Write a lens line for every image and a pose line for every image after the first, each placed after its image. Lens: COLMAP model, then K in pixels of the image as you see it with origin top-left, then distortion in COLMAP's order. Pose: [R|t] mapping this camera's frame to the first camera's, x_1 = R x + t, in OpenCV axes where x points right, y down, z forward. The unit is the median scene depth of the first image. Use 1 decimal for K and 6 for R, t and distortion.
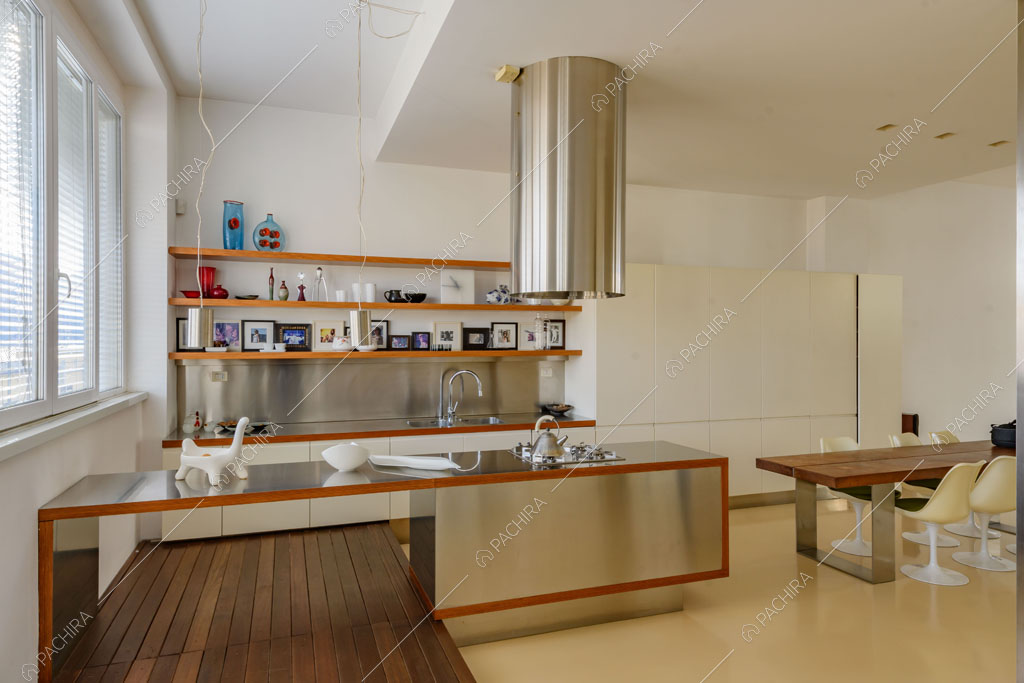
lens RADIAL K [[629.4, 0, 506.2], [0, 629.4, 333.1], [0, 0, 1]] dist [0.027855, 0.000150]
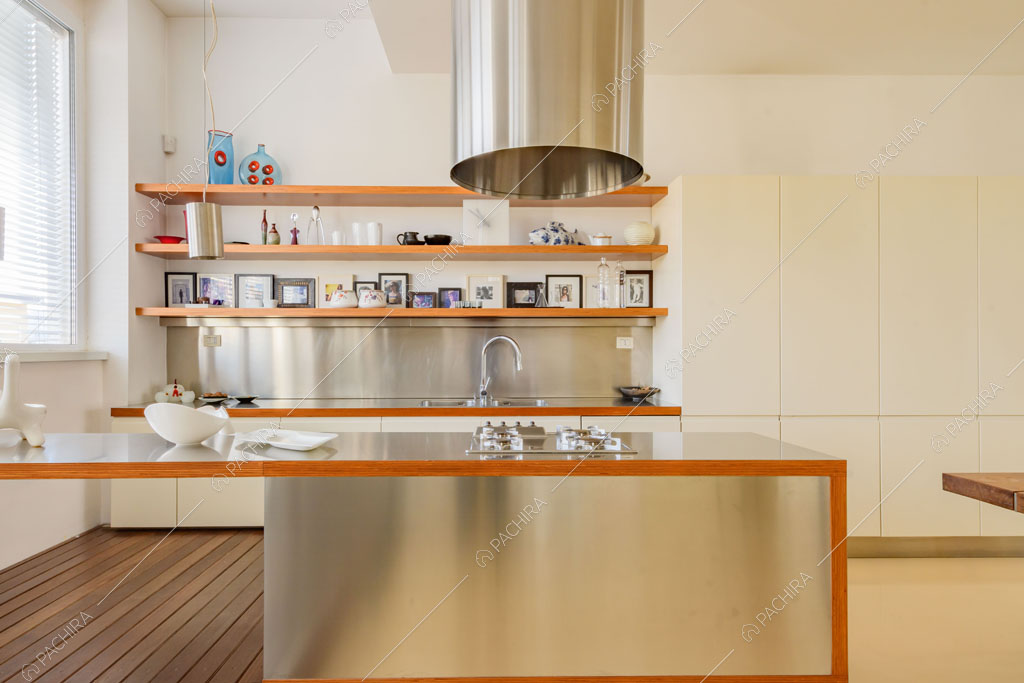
lens RADIAL K [[628.6, 0, 498.7], [0, 628.6, 342.9], [0, 0, 1]] dist [0.020726, -0.000872]
pose [[0.949913, -0.004184, -0.312487, 0.166726], [0.003856, 0.999991, -0.001670, 0.068789], [0.312492, 0.000382, 0.949920, 0.286653]]
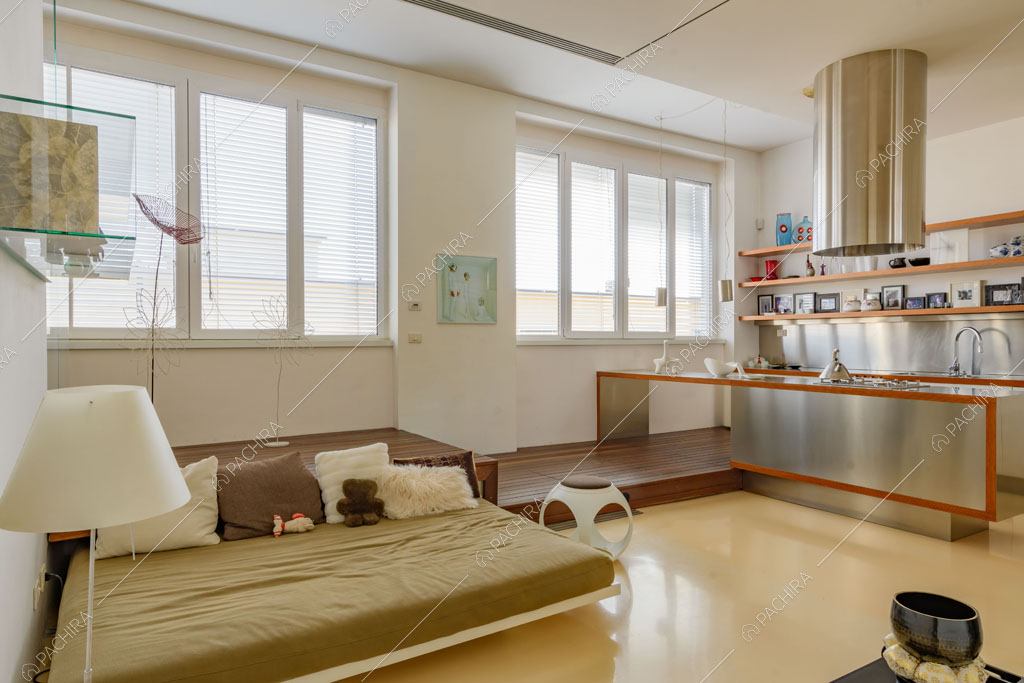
lens RADIAL K [[628.6, 0, 498.7], [0, 628.6, 342.9], [0, 0, 1]] dist [0.020726, -0.000872]
pose [[0.211367, -0.001189, -0.977406, 0.784540], [0.004637, 0.999989, -0.000214, 0.081796], [0.977396, -0.004487, 0.211370, 0.037028]]
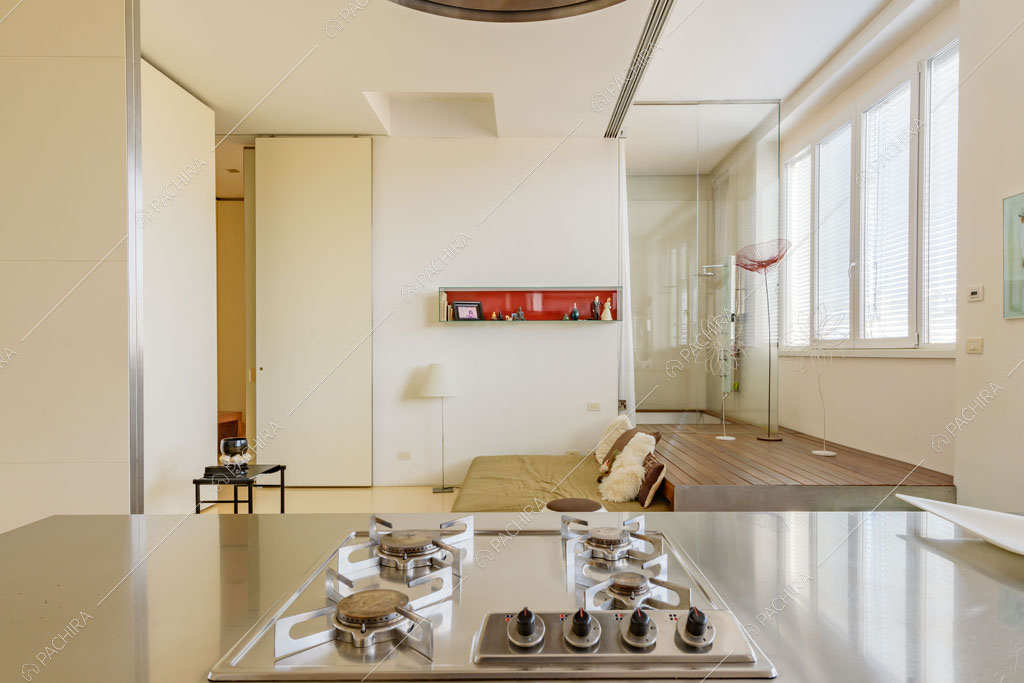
lens RADIAL K [[595.8, 0, 512.4], [0, 595.8, 359.9], [0, 0, 1]] dist [0.002229, 0.000477]
pose [[-0.939810, -0.001272, 0.341695, 0.017769], [0.002487, 0.999941, 0.010561, 0.079499], [-0.341688, 0.010775, -0.939752, 0.823382]]
